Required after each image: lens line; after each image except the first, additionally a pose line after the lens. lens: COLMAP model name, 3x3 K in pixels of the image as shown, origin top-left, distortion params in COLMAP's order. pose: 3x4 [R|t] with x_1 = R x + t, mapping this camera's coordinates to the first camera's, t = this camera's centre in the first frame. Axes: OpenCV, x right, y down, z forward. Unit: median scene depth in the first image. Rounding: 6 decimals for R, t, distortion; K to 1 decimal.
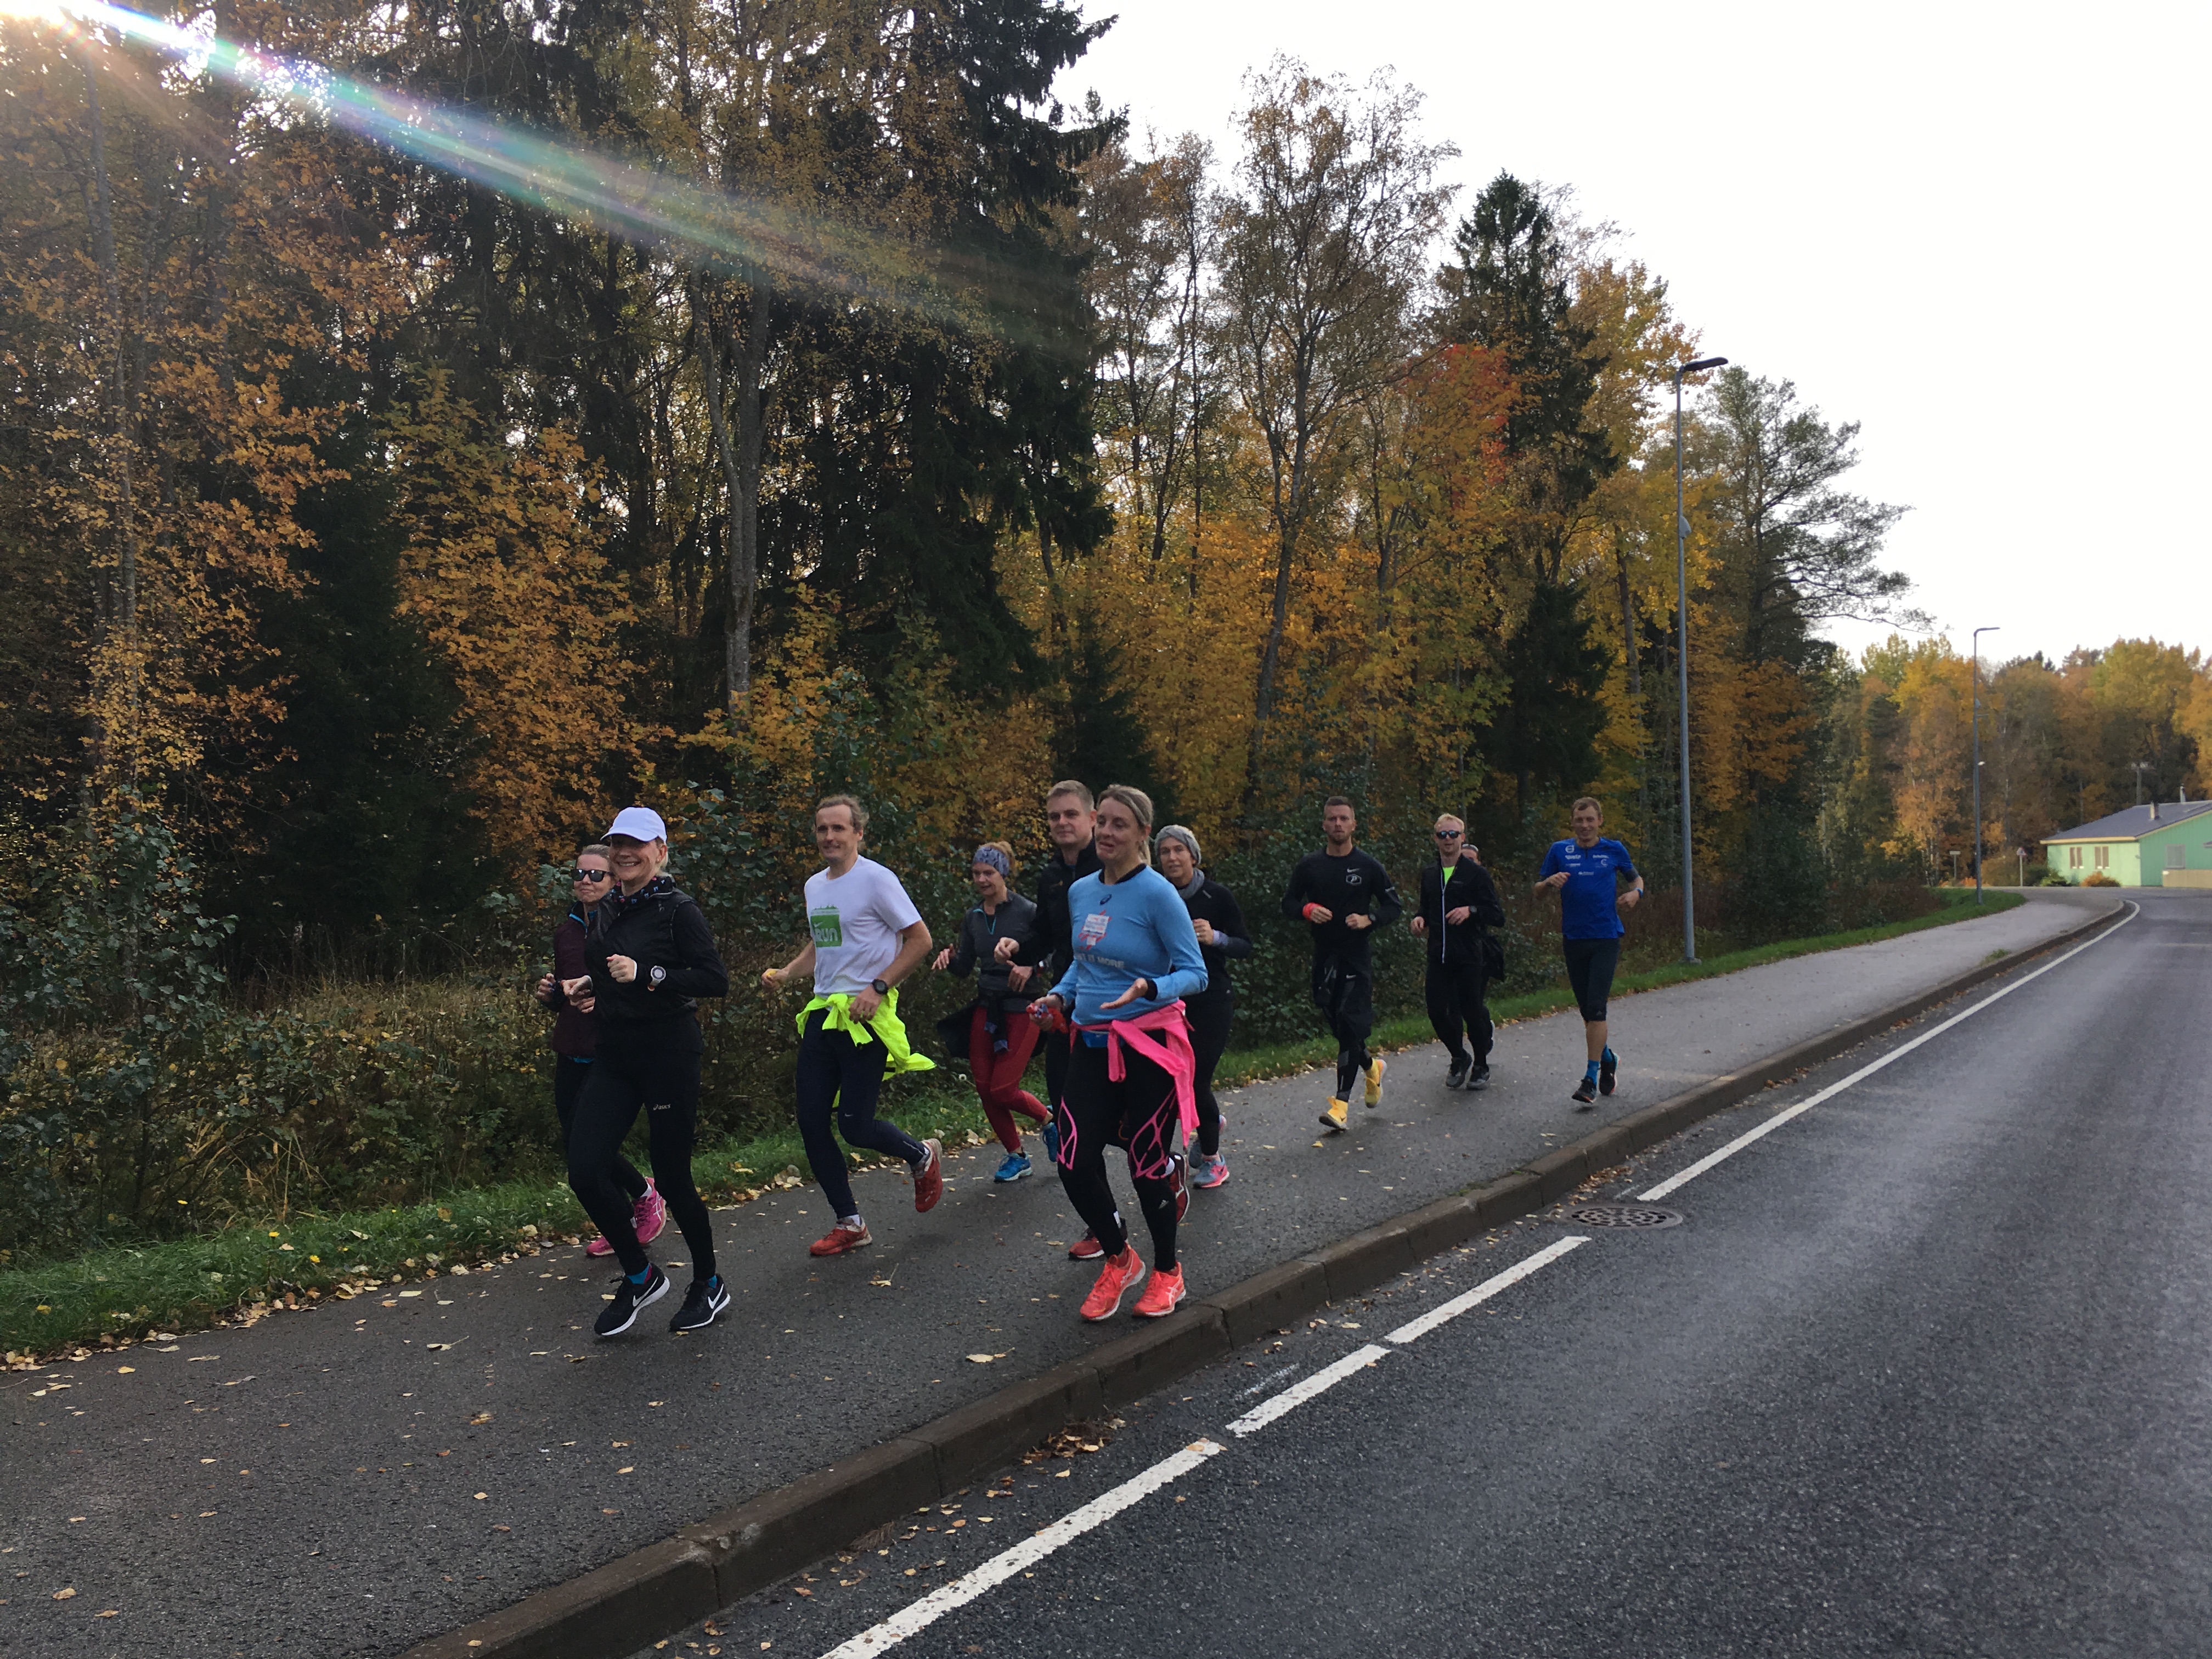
lens RADIAL K [[1886.6, 0, 1101.4], [0, 1886.6, 783.3], [0, 0, 1]] dist [0.073766, -0.095483]
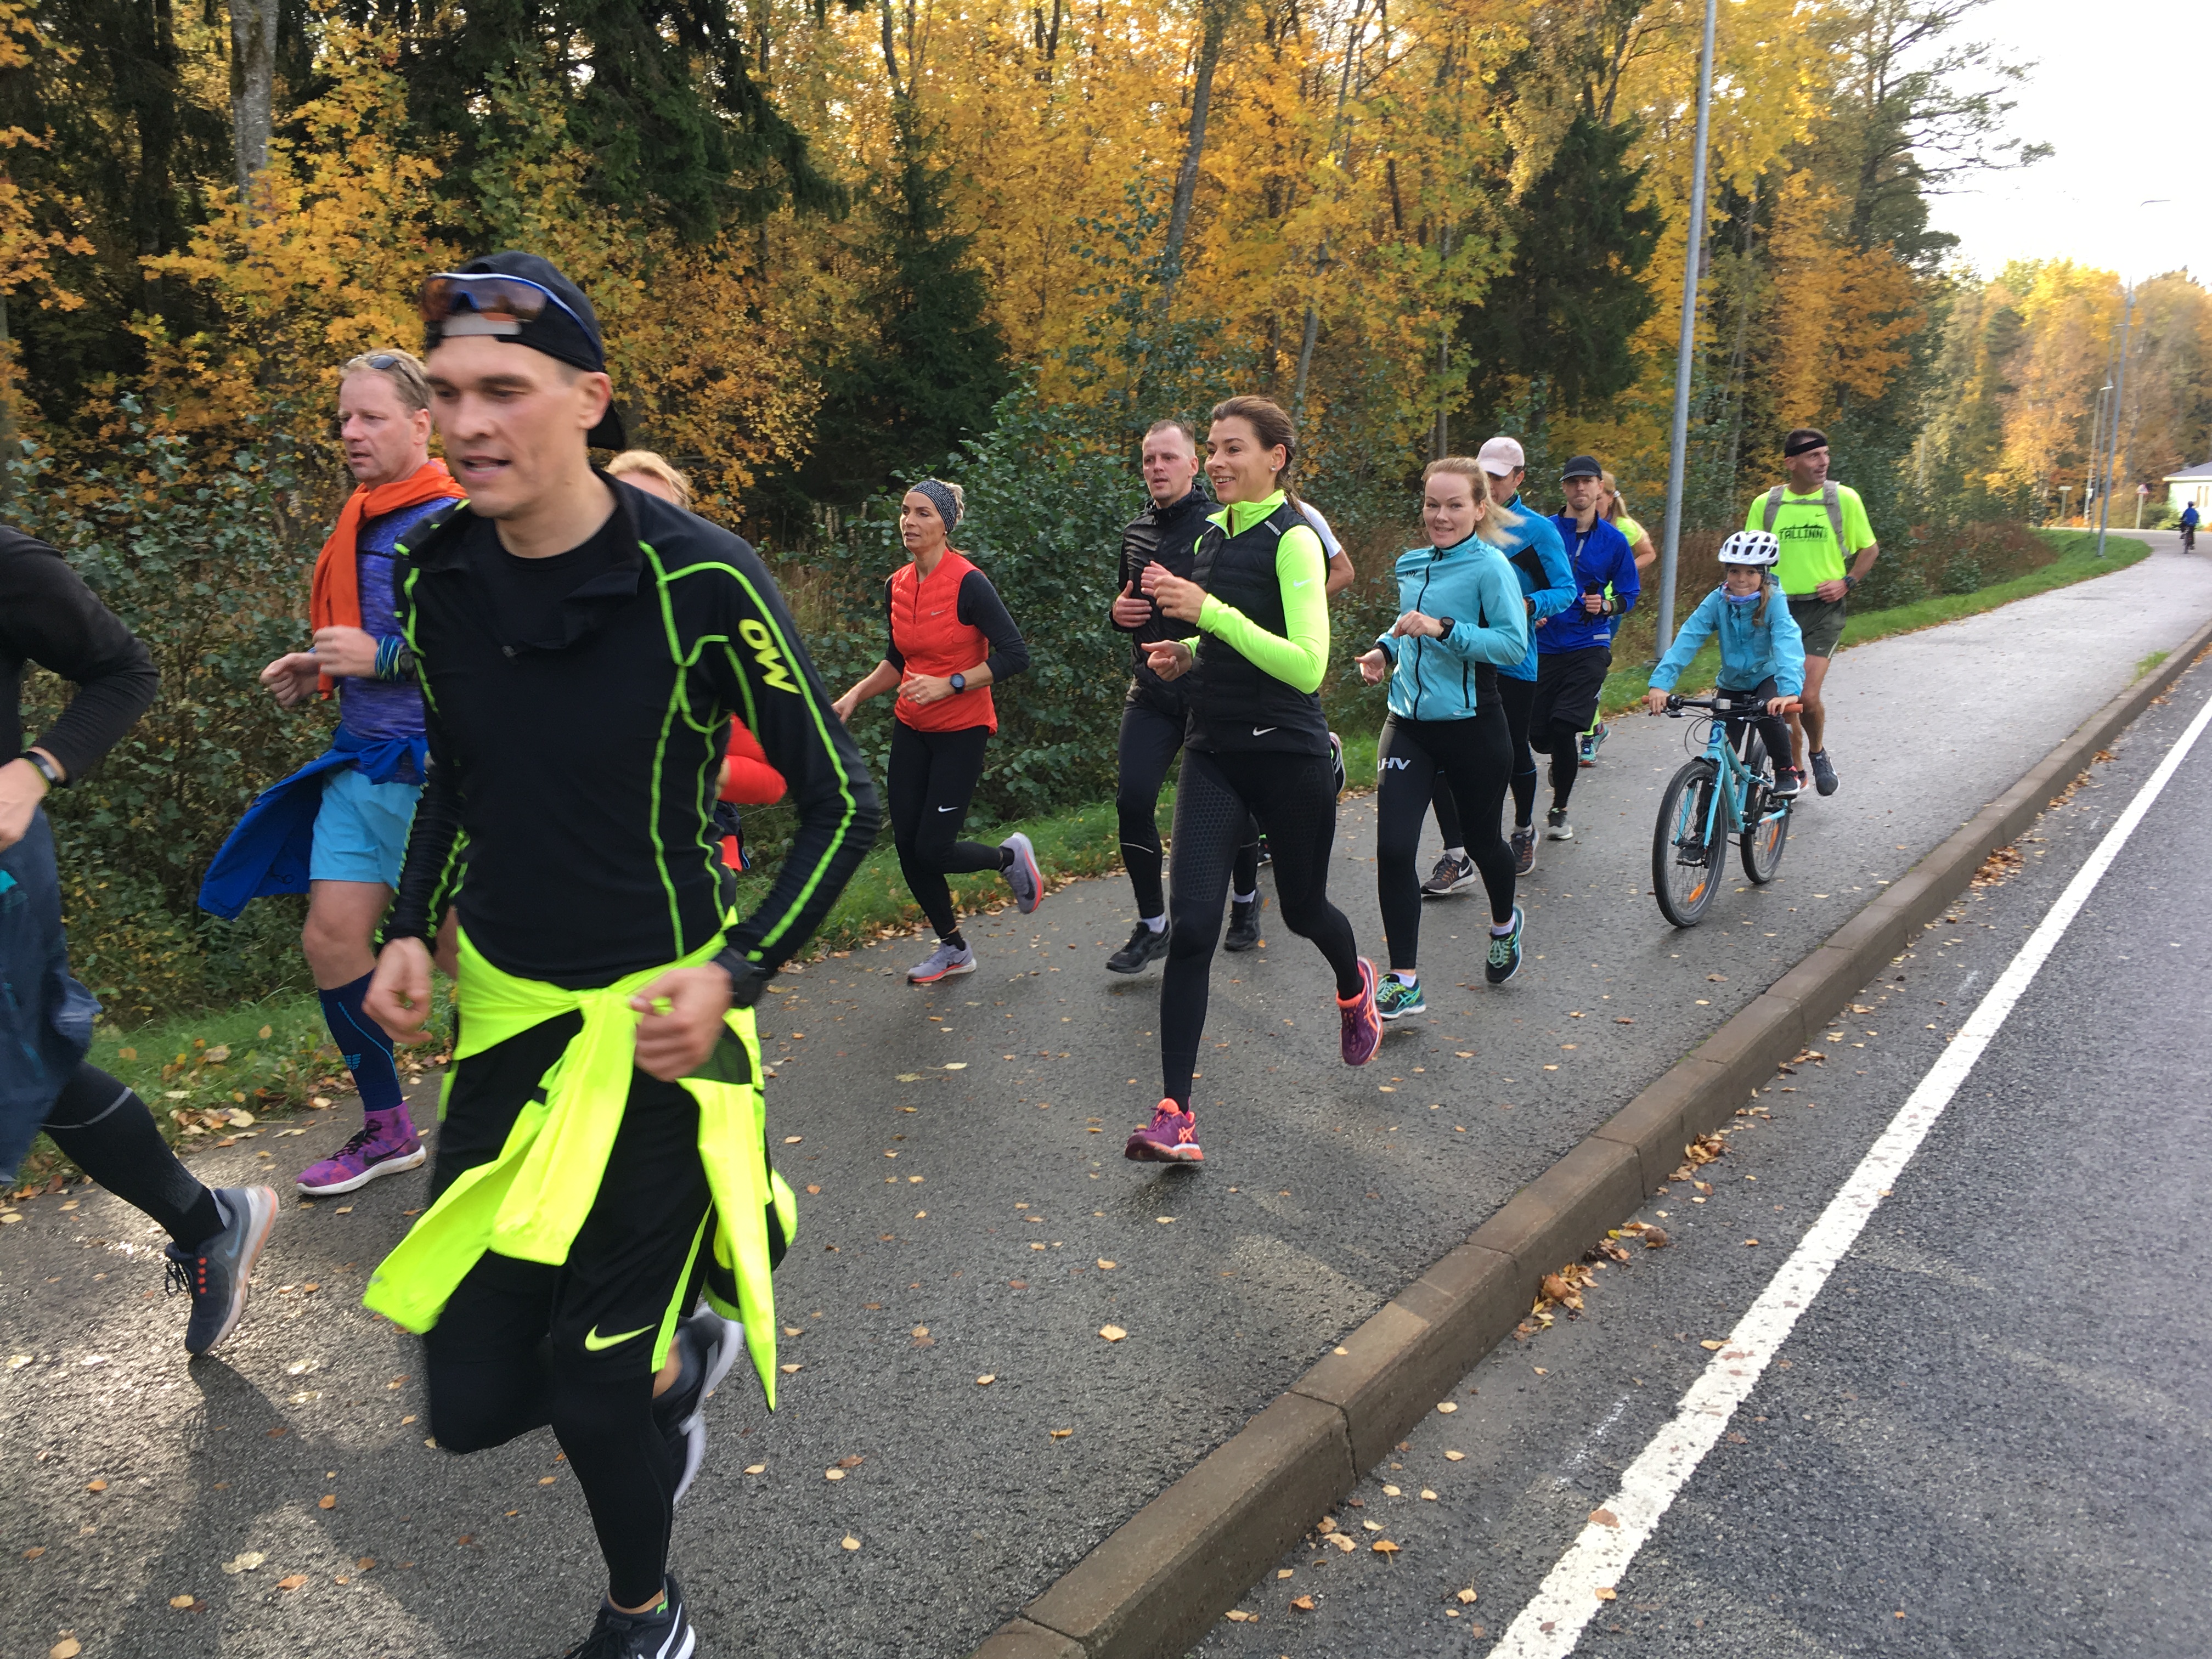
lens RADIAL K [[1886.6, 0, 1121.7], [0, 1886.6, 850.8], [0, 0, 1]] dist [0.073766, -0.095483]
pose [[0.999173, 0.034229, -0.021962, 0.074136], [-0.028065, 0.971155, 0.236791, 0.004347], [0.029434, -0.235979, 0.971312, 0.180358]]
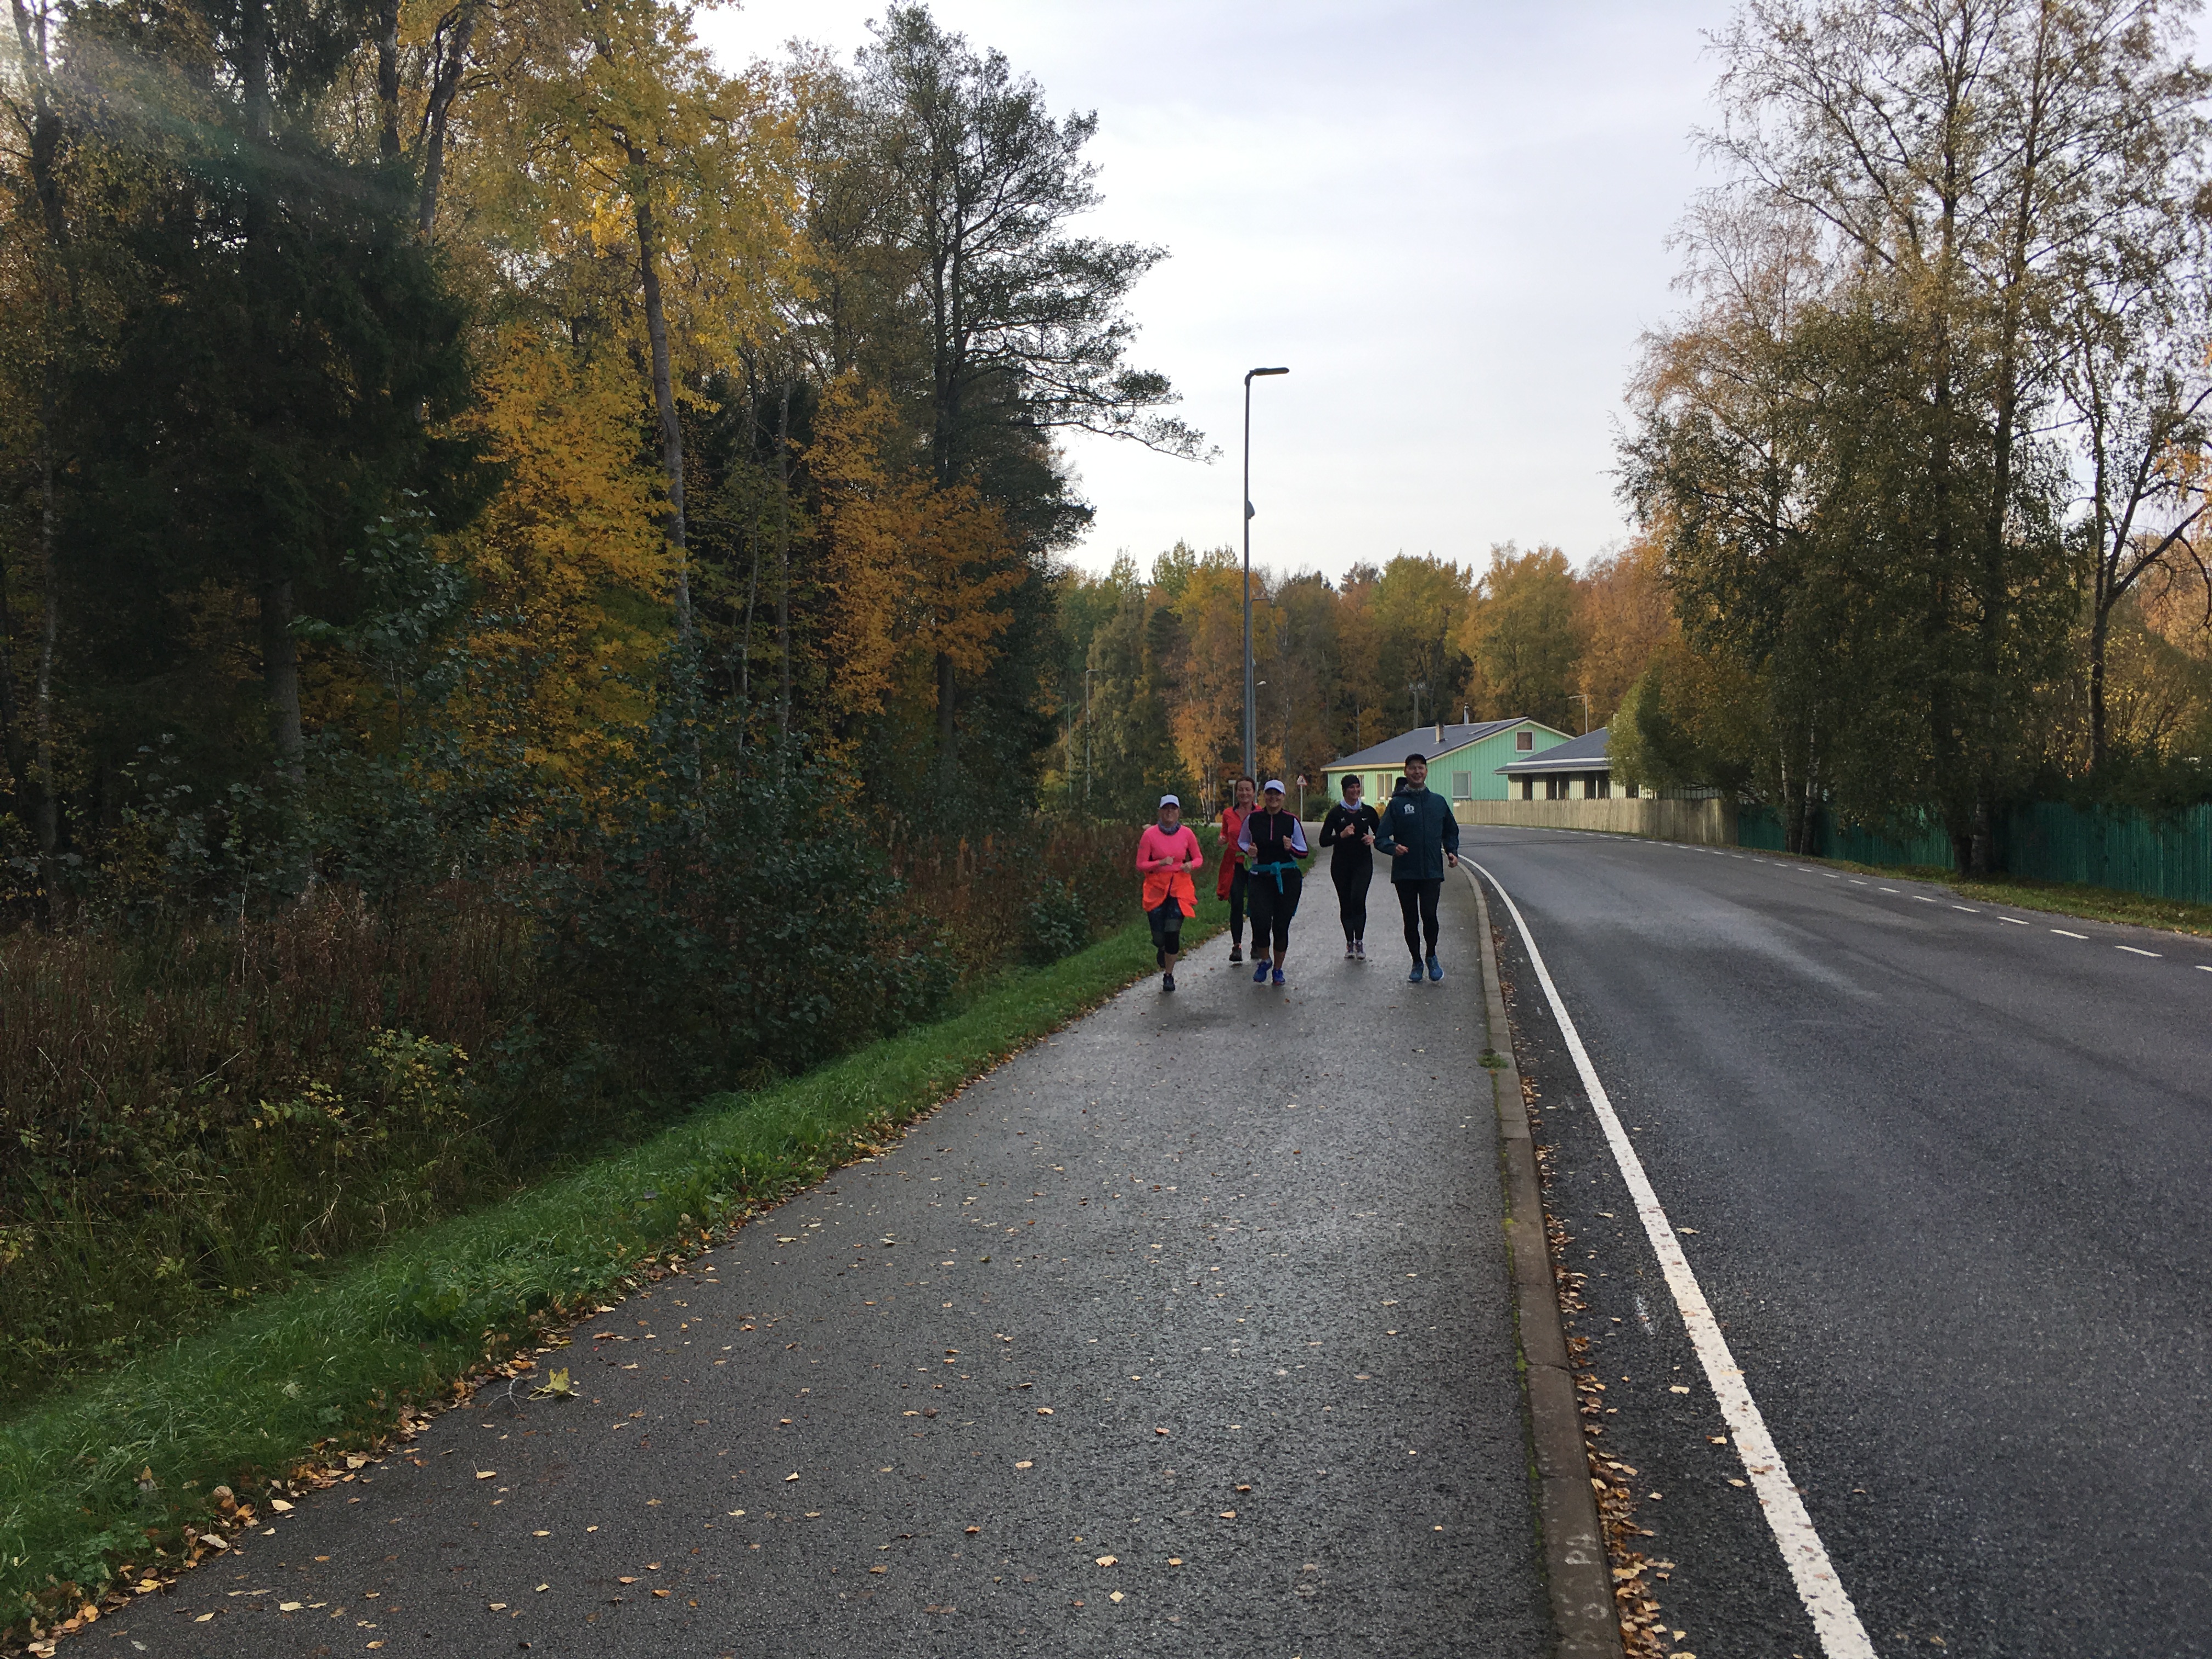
lens RADIAL K [[1886.6, 0, 1113.8], [0, 1886.6, 862.7], [0, 0, 1]] dist [0.073766, -0.095483]
pose [[0.938332, -0.016874, 0.345324, 0.255995], [-0.010410, 0.996977, 0.077002, 0.019160], [-0.345580, -0.075849, 0.935319, 0.544861]]
